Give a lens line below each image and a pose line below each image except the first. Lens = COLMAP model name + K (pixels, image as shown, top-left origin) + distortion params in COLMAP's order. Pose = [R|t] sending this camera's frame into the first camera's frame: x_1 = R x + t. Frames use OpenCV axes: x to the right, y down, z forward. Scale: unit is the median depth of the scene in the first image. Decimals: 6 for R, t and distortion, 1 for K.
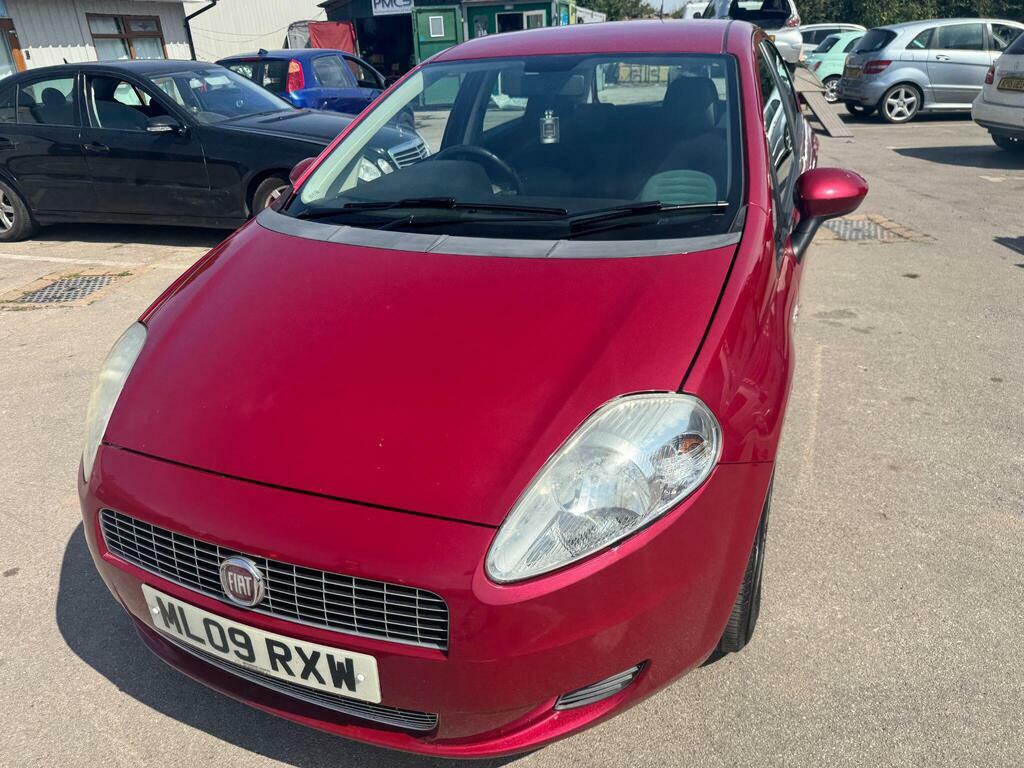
lens RADIAL K [[741.8, 0, 515.5], [0, 741.8, 364.1], [0, 0, 1]] dist [0.004542, -0.014711]
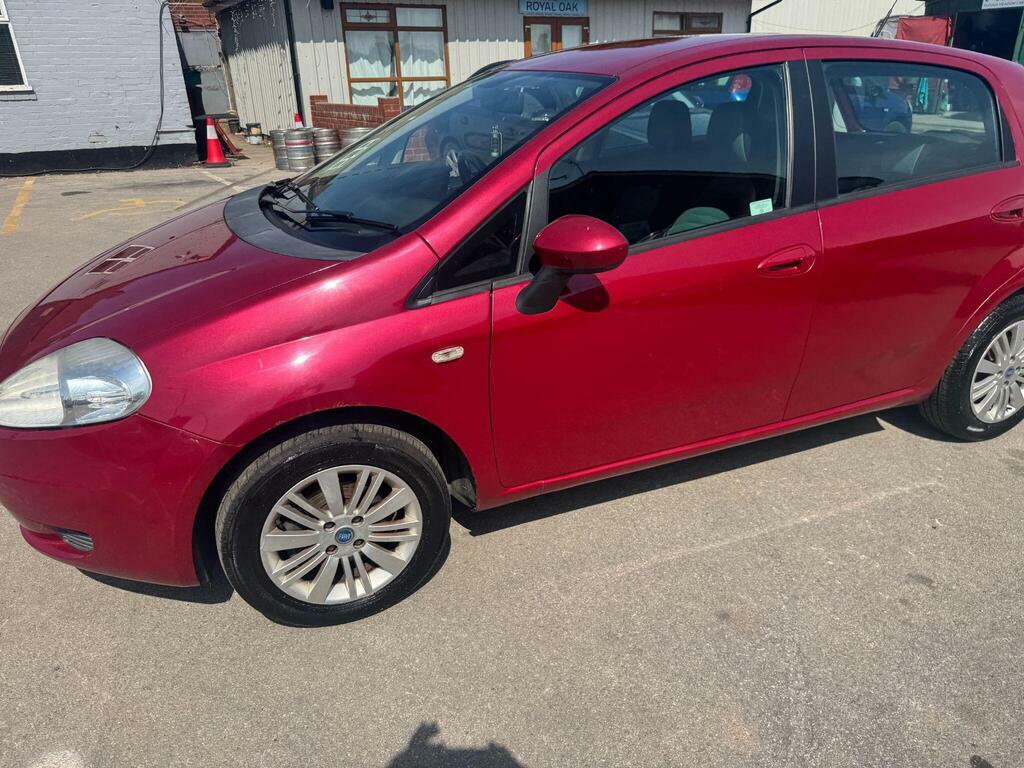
lens RADIAL K [[741.8, 0, 509.4], [0, 741.8, 381.5], [0, 0, 1]] dist [0.004542, -0.014711]
pose [[0.706810, 0.304408, -0.638558, 0.233201], [-0.286636, 0.948497, 0.134886, -0.040877], [0.646730, 0.087695, 0.757661, 0.072324]]
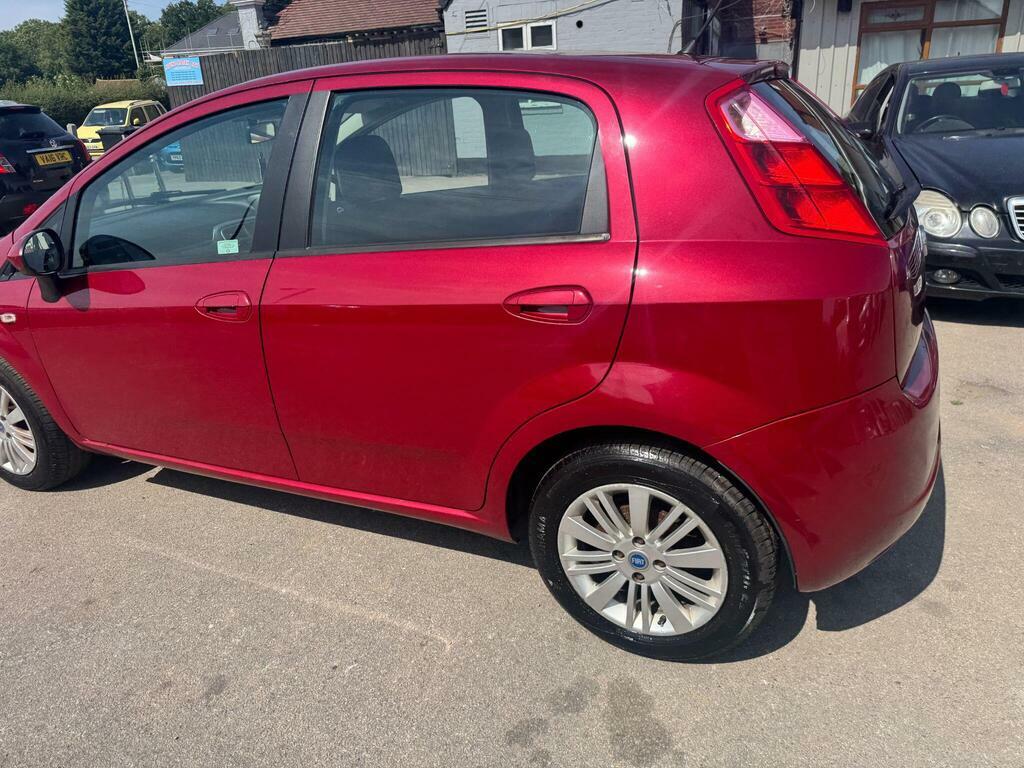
lens RADIAL K [[741.8, 0, 506.0], [0, 741.8, 385.2], [0, 0, 1]] dist [0.004542, -0.014711]
pose [[-0.066236, 0.401092, -0.913640, 0.352257], [-0.332449, 0.854462, 0.399214, -0.176901], [0.940793, 0.330181, 0.076747, 0.394873]]
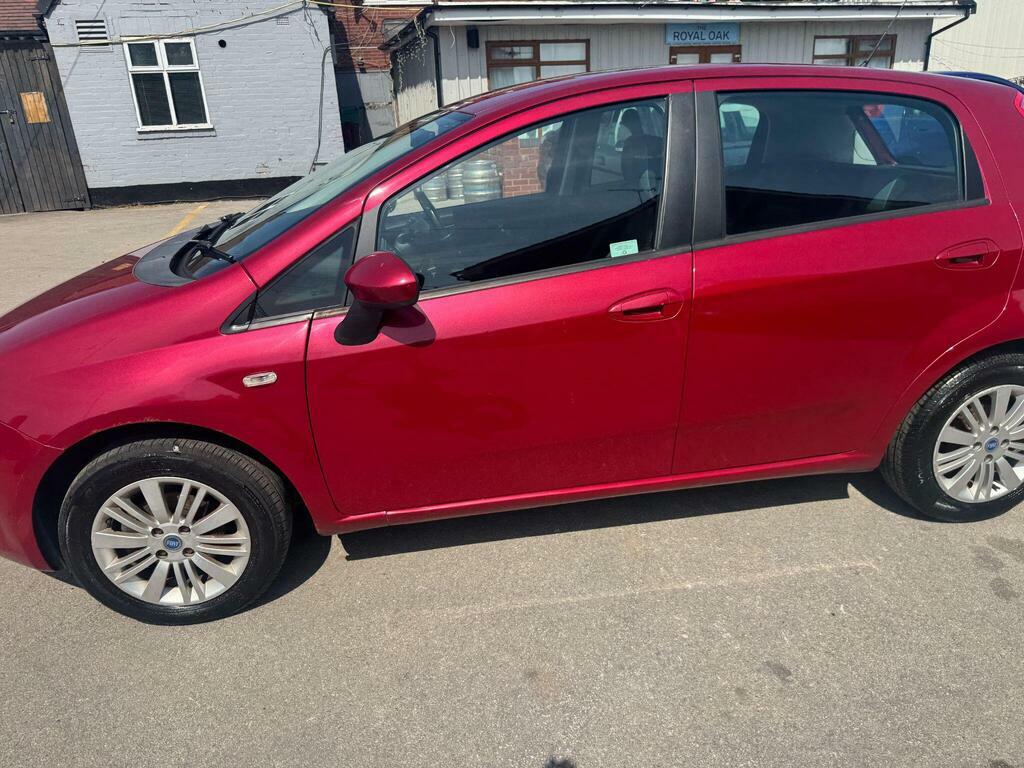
lens RADIAL K [[741.8, 0, 507.6], [0, 741.8, 381.5], [0, 0, 1]] dist [0.004542, -0.014711]
pose [[0.514756, 0.321218, -0.794887, 0.299181], [-0.316001, 0.932968, 0.172380, -0.076649], [0.796975, 0.162452, 0.581756, 0.151582]]
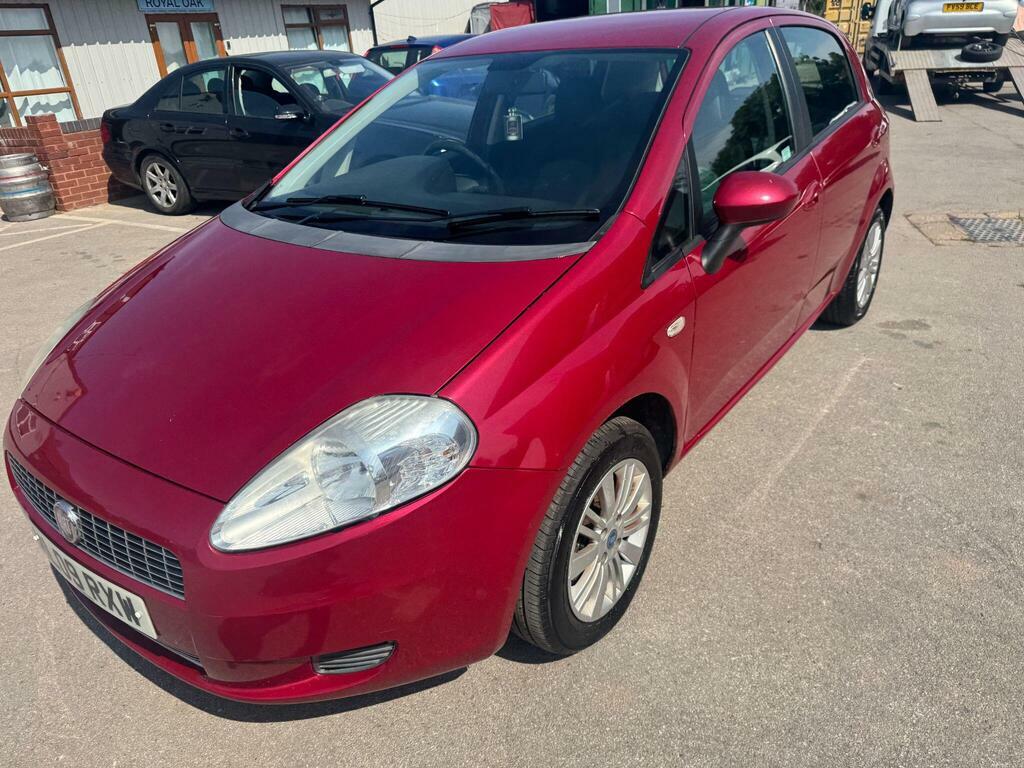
lens RADIAL K [[741.8, 0, 520.4], [0, 741.8, 376.2], [0, 0, 1]] dist [0.004542, -0.014711]
pose [[0.969322, 0.078985, -0.232759, 0.090365], [-0.069418, 0.996382, 0.049026, -0.007720], [0.235790, -0.031364, 0.971298, 0.002001]]
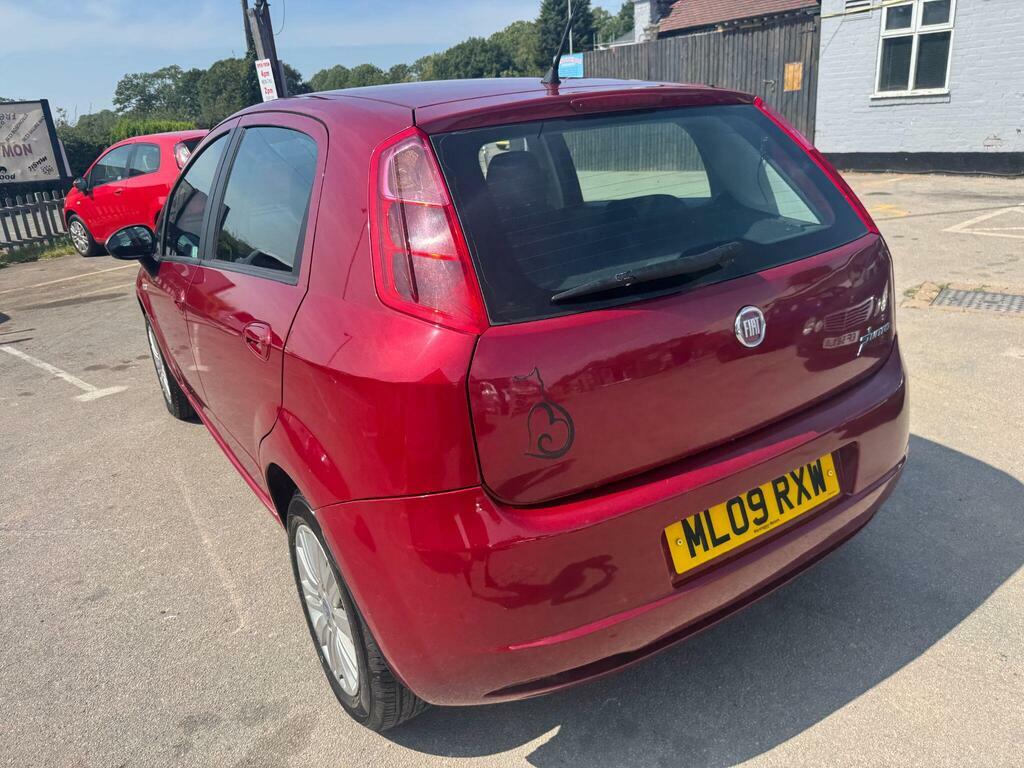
lens RADIAL K [[741.8, 0, 498.3], [0, 741.8, 373.9], [0, 0, 1]] dist [0.004542, -0.014711]
pose [[-0.587830, 0.345308, -0.731586, 0.279564], [-0.221427, 0.801116, 0.556043, -0.241525], [0.778091, 0.488852, -0.394460, 0.549342]]
